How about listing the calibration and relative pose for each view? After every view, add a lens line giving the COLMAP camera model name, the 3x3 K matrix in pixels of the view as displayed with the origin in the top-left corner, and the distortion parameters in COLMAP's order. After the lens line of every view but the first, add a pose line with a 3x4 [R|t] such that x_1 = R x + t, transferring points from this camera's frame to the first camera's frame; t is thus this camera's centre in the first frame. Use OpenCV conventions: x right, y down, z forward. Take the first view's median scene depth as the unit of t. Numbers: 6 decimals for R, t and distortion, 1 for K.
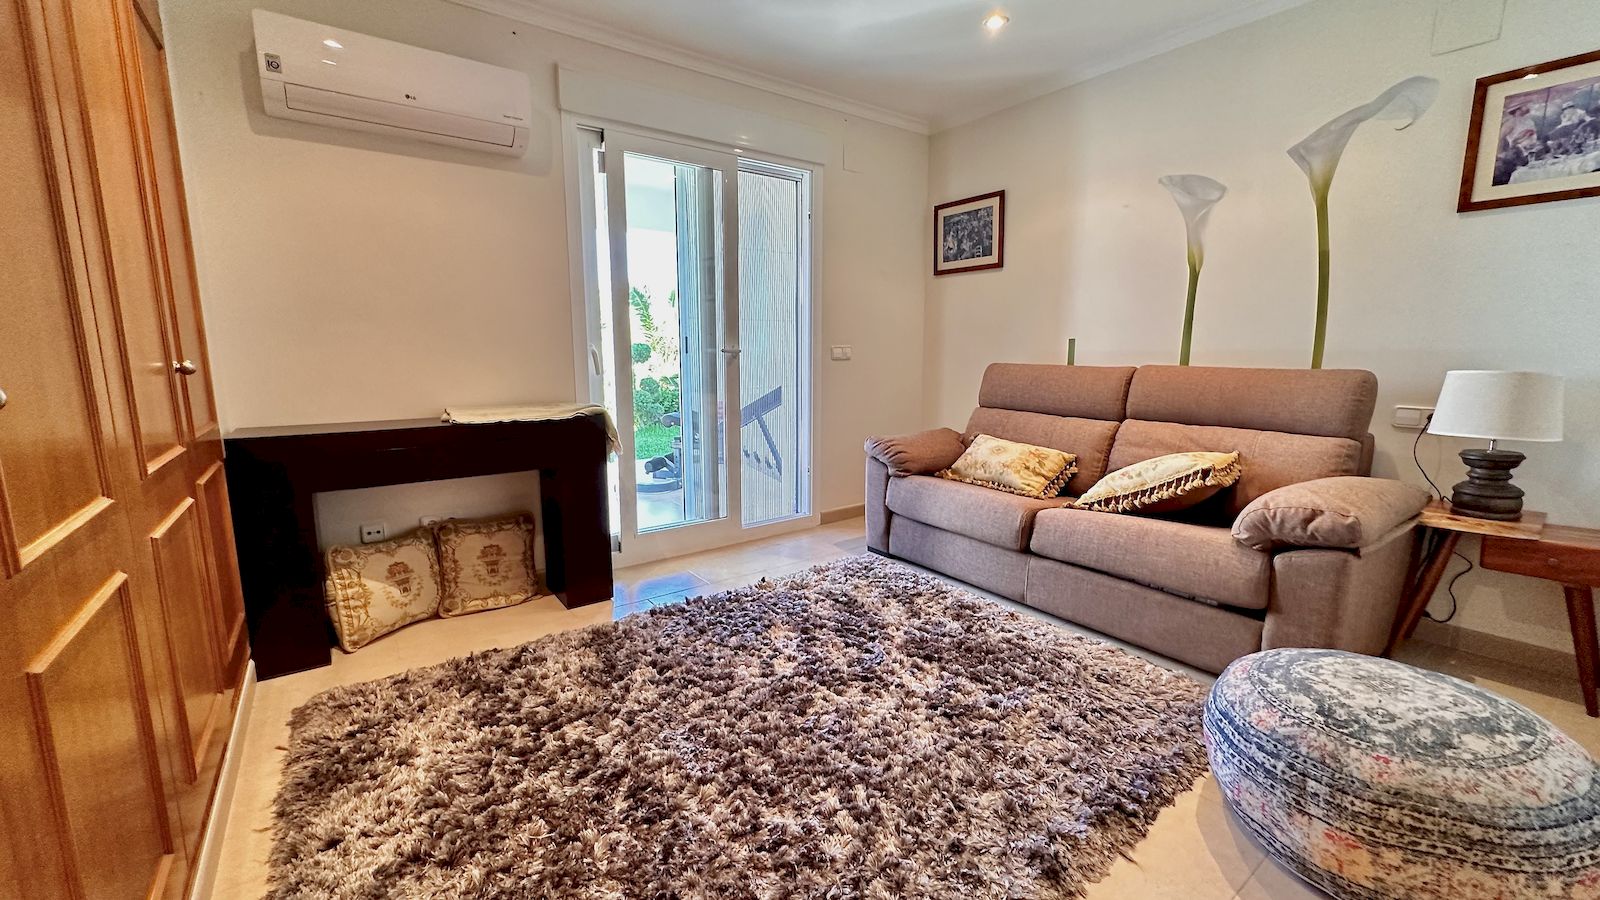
lens RADIAL K [[635.0, 0, 801.8], [0, 635.0, 448.1], [0, 0, 1]] dist [-0.002817, 0.000097]
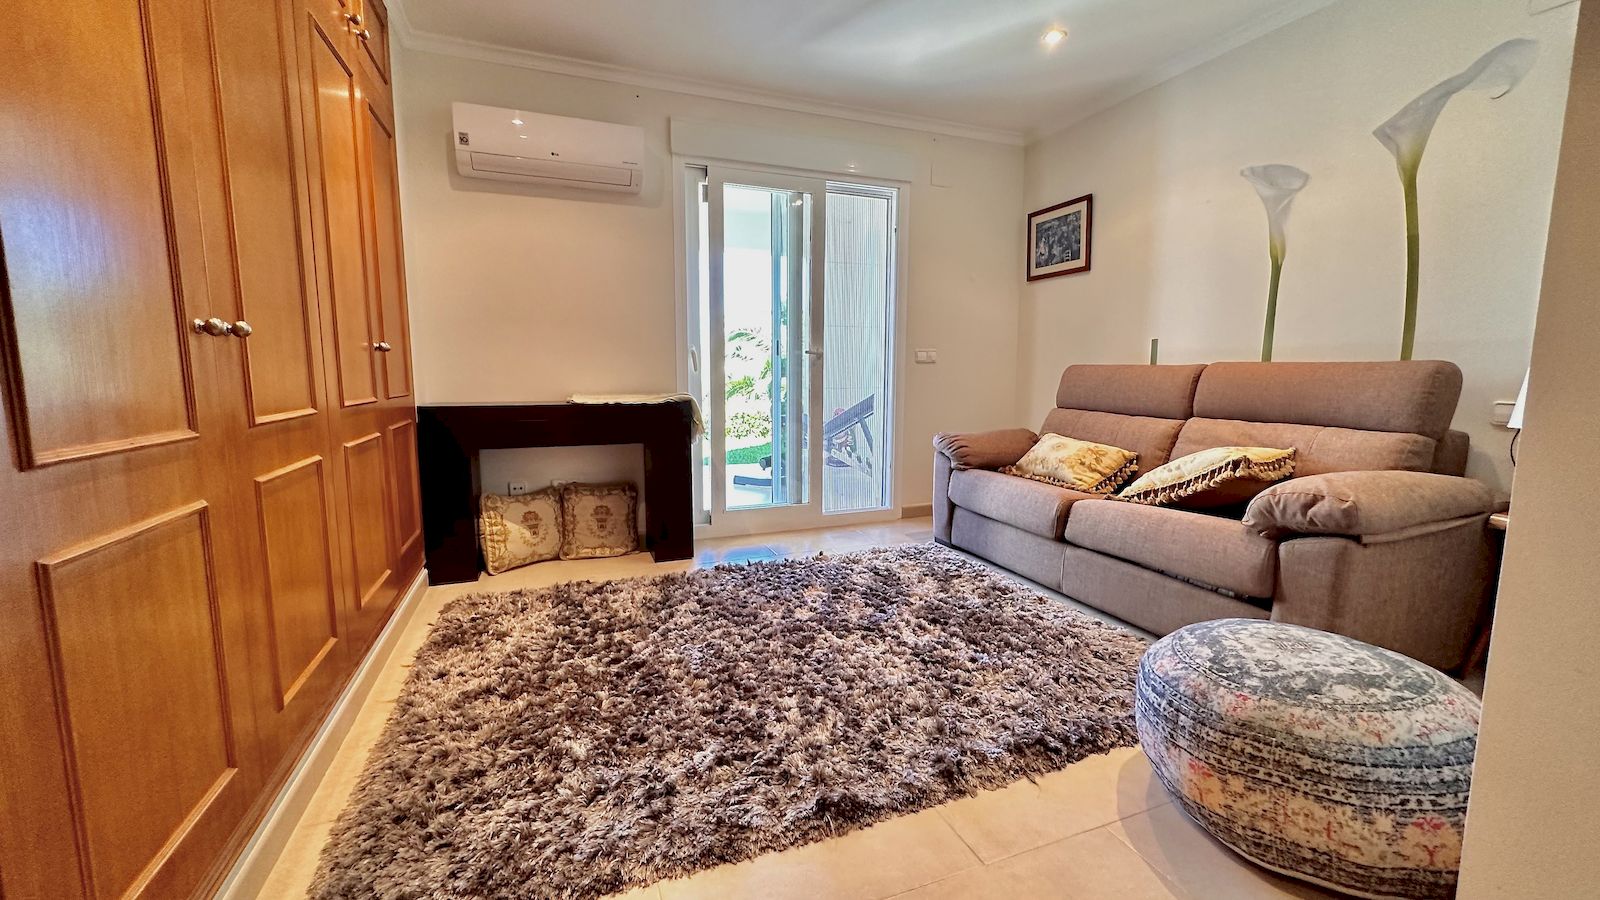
lens RADIAL K [[635.0, 0, 802.2], [0, 635.0, 447.3], [0, 0, 1]] dist [-0.002817, 0.000097]
pose [[0.966534, 0.033790, -0.254305, 0.230484], [-0.042345, 0.998704, -0.028243, 0.067595], [0.253021, 0.038066, 0.966711, -0.116046]]
